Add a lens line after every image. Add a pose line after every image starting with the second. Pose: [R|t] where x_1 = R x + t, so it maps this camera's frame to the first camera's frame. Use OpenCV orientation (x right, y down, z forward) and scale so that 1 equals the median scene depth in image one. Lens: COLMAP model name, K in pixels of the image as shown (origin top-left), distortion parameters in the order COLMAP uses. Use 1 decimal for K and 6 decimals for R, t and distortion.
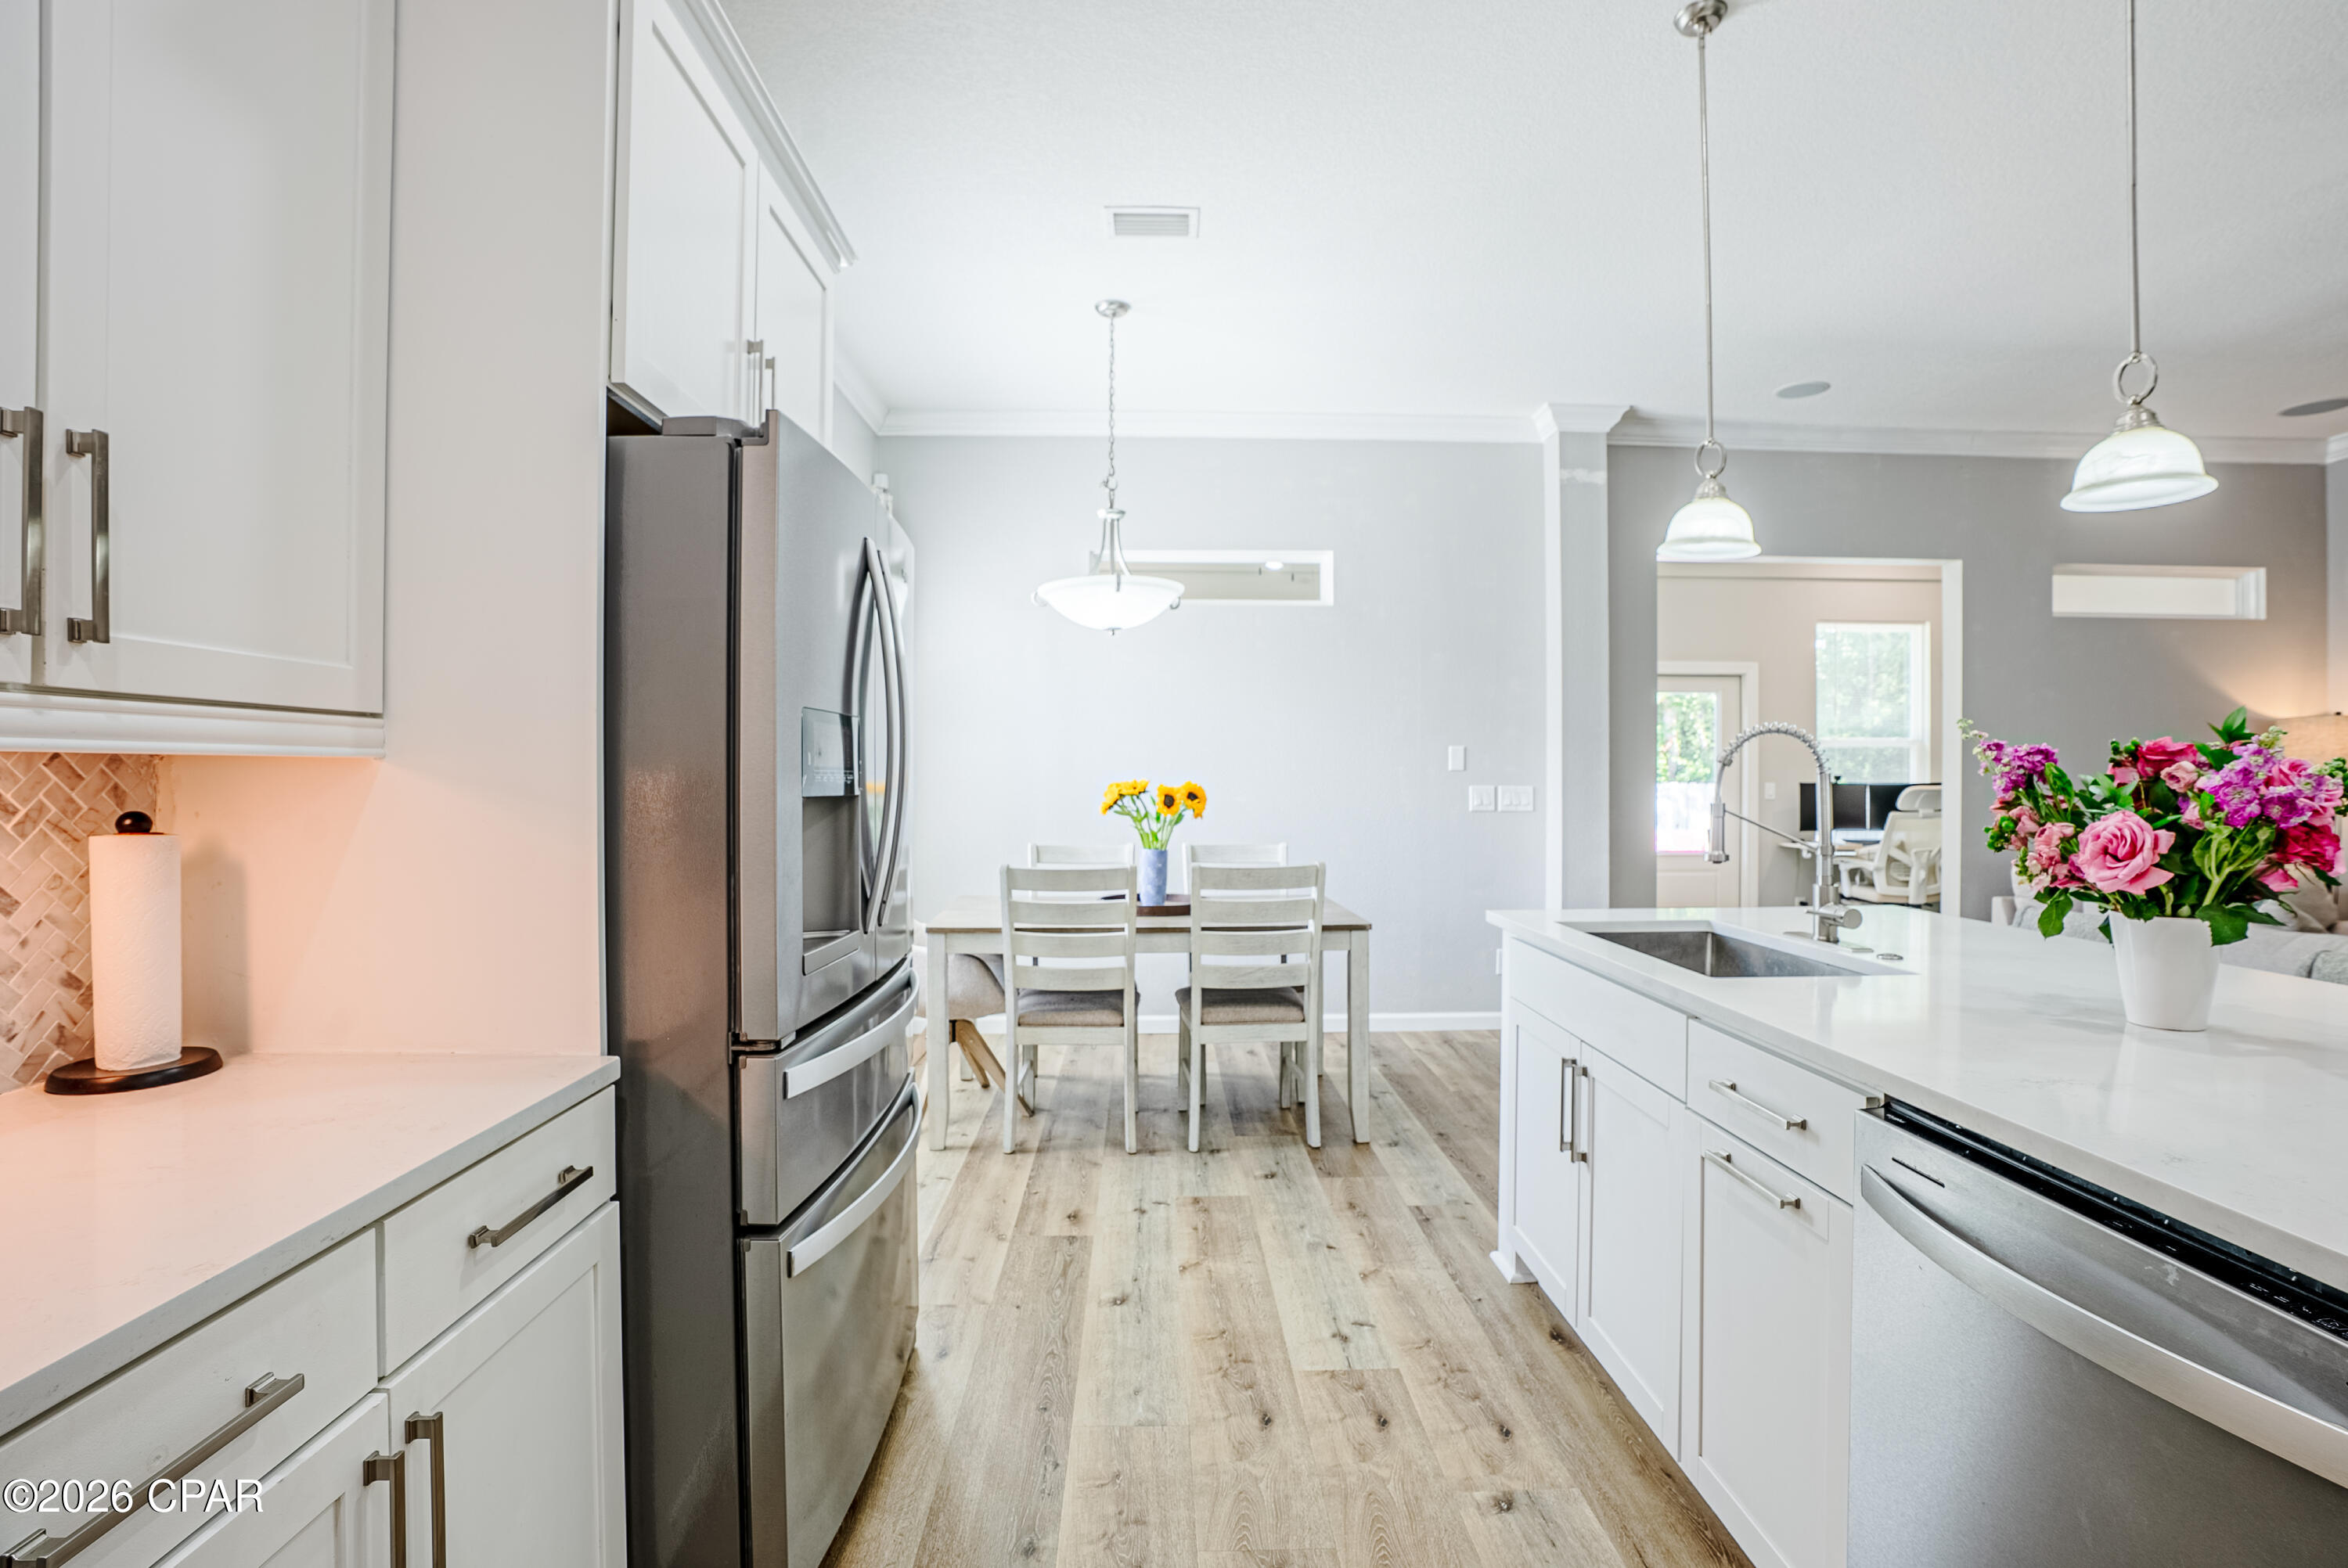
lens RADIAL K [[1080.4, 0, 1178.5], [0, 1080.4, 781.6], [0, 0, 1]] dist [-0.075451, 0.026912]
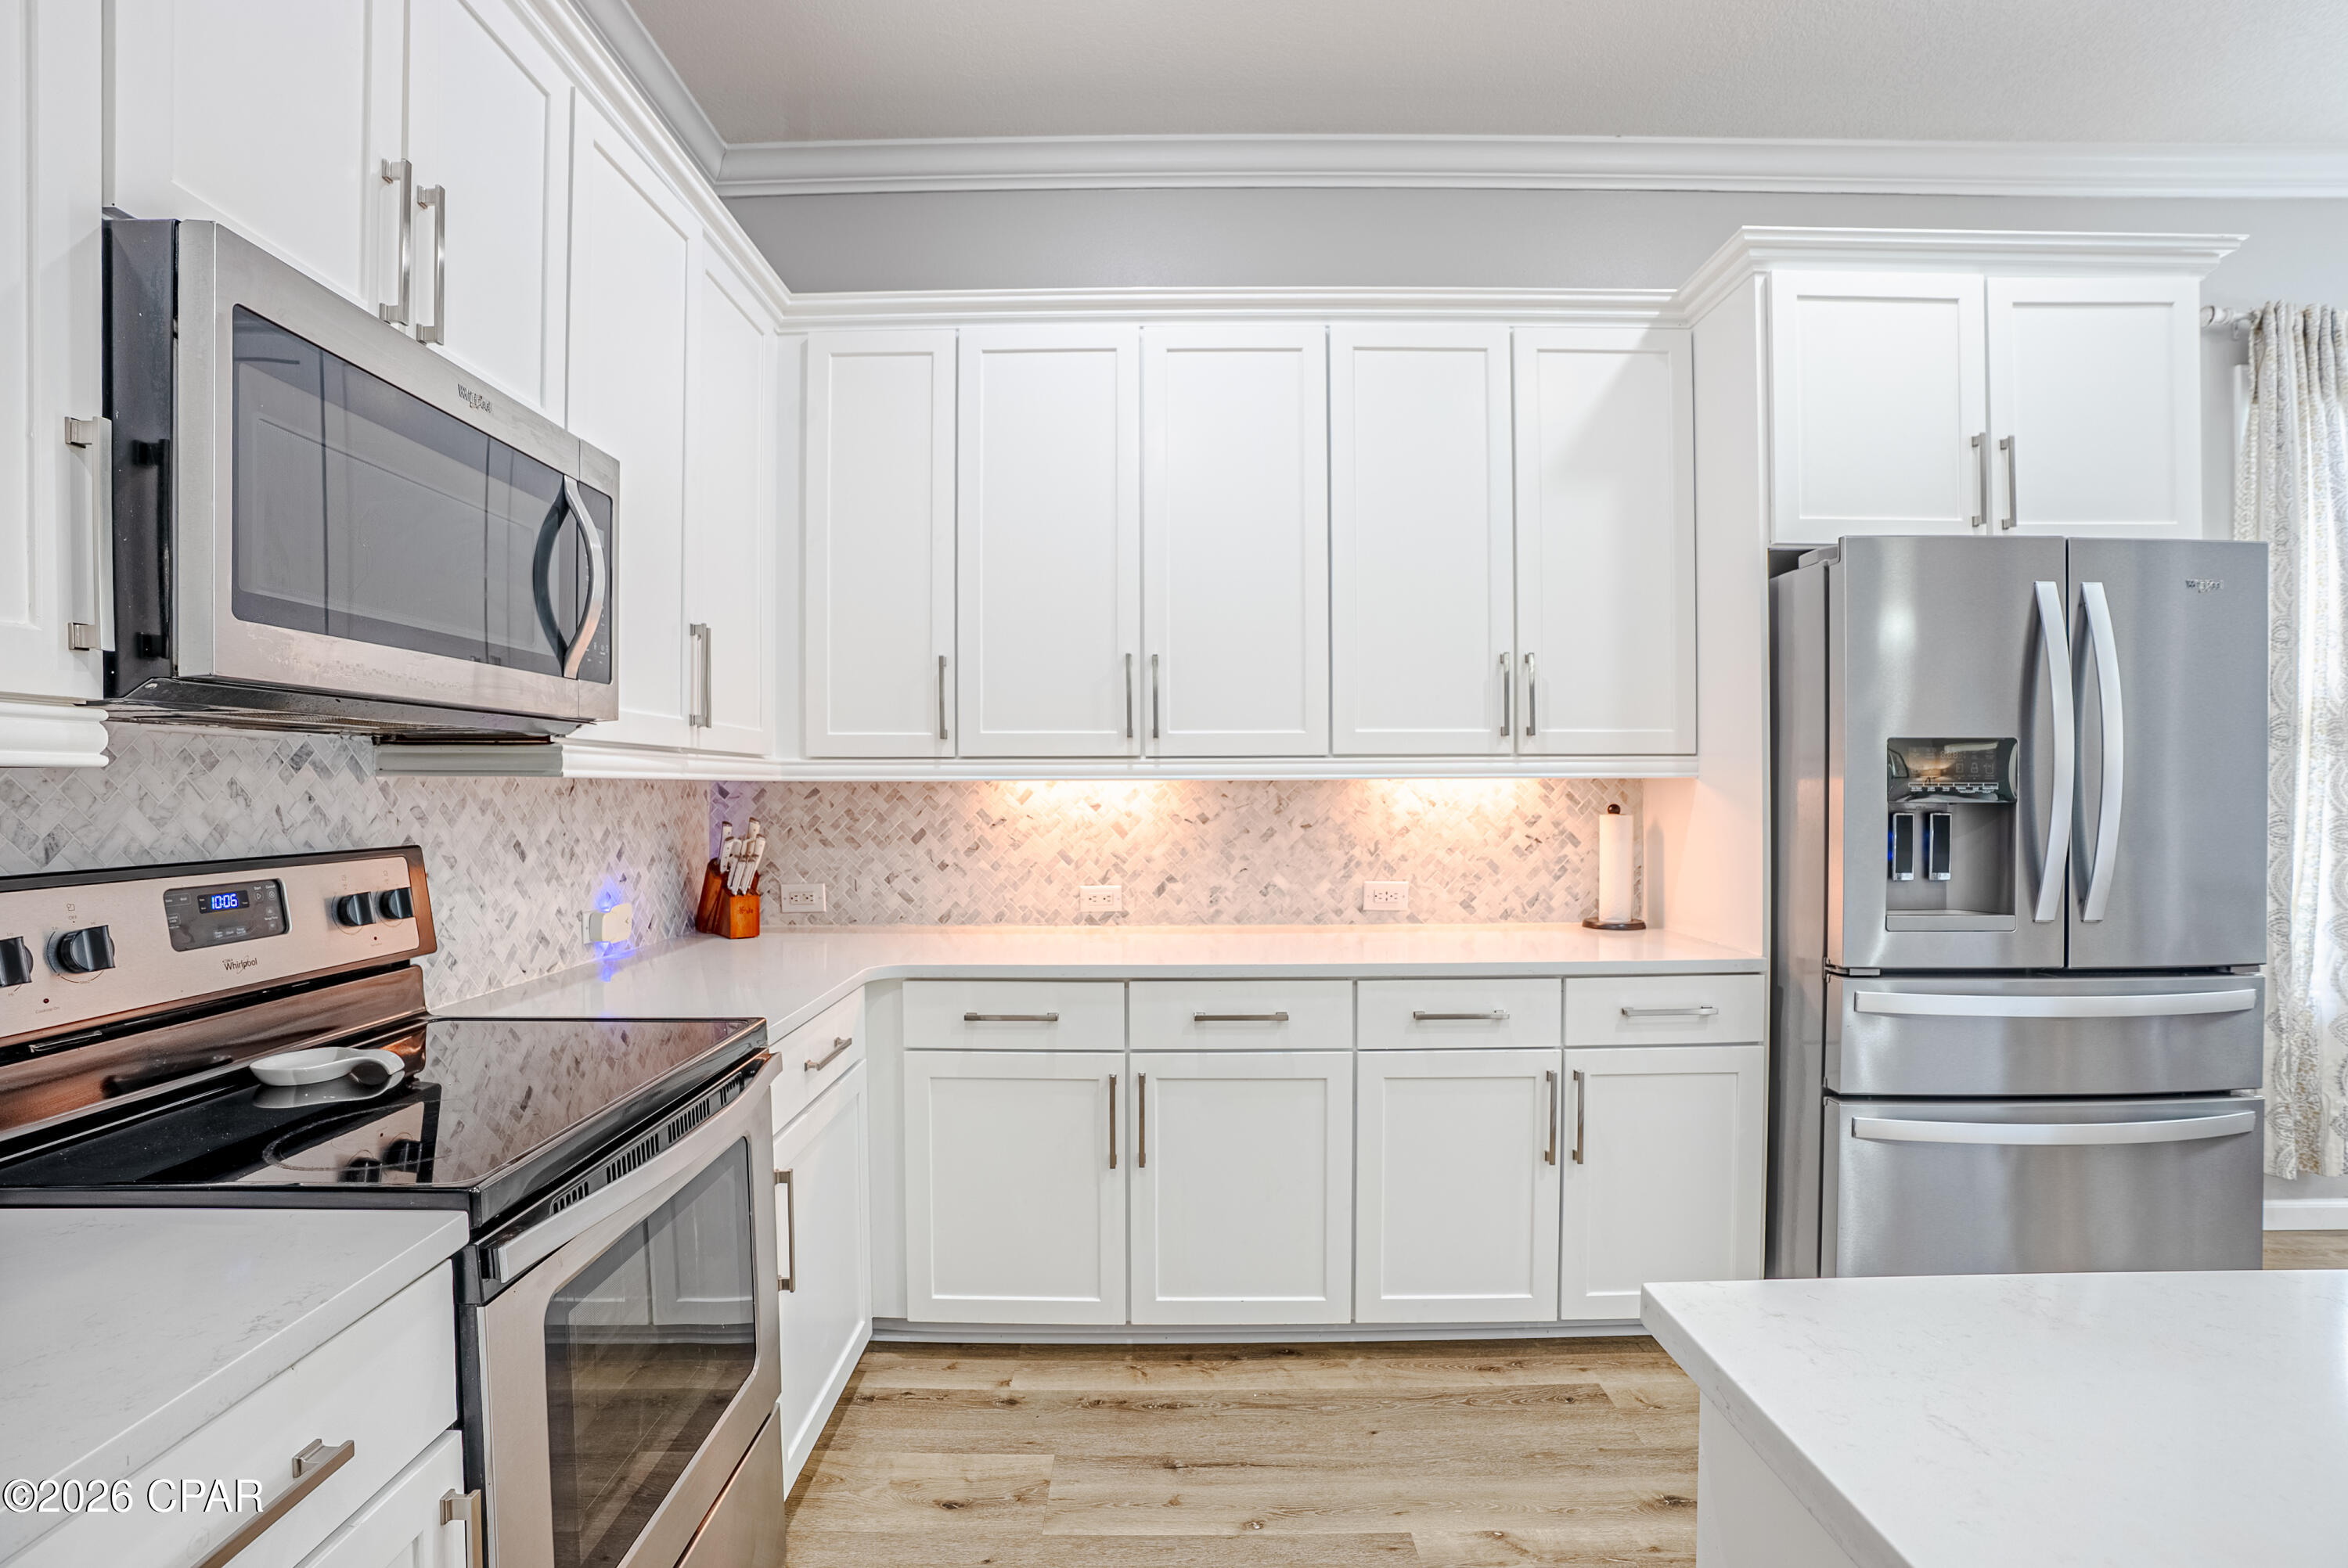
lens RADIAL K [[1106.7, 0, 1156.6], [0, 1106.7, 795.0], [0, 0, 1]] dist [-0.073935, 0.030276]
pose [[-0.026995, 0.006303, -0.999616, 0.505292], [-0.003185, 0.999975, 0.006392, -0.001377], [0.999631, 0.003356, -0.026974, 0.039249]]
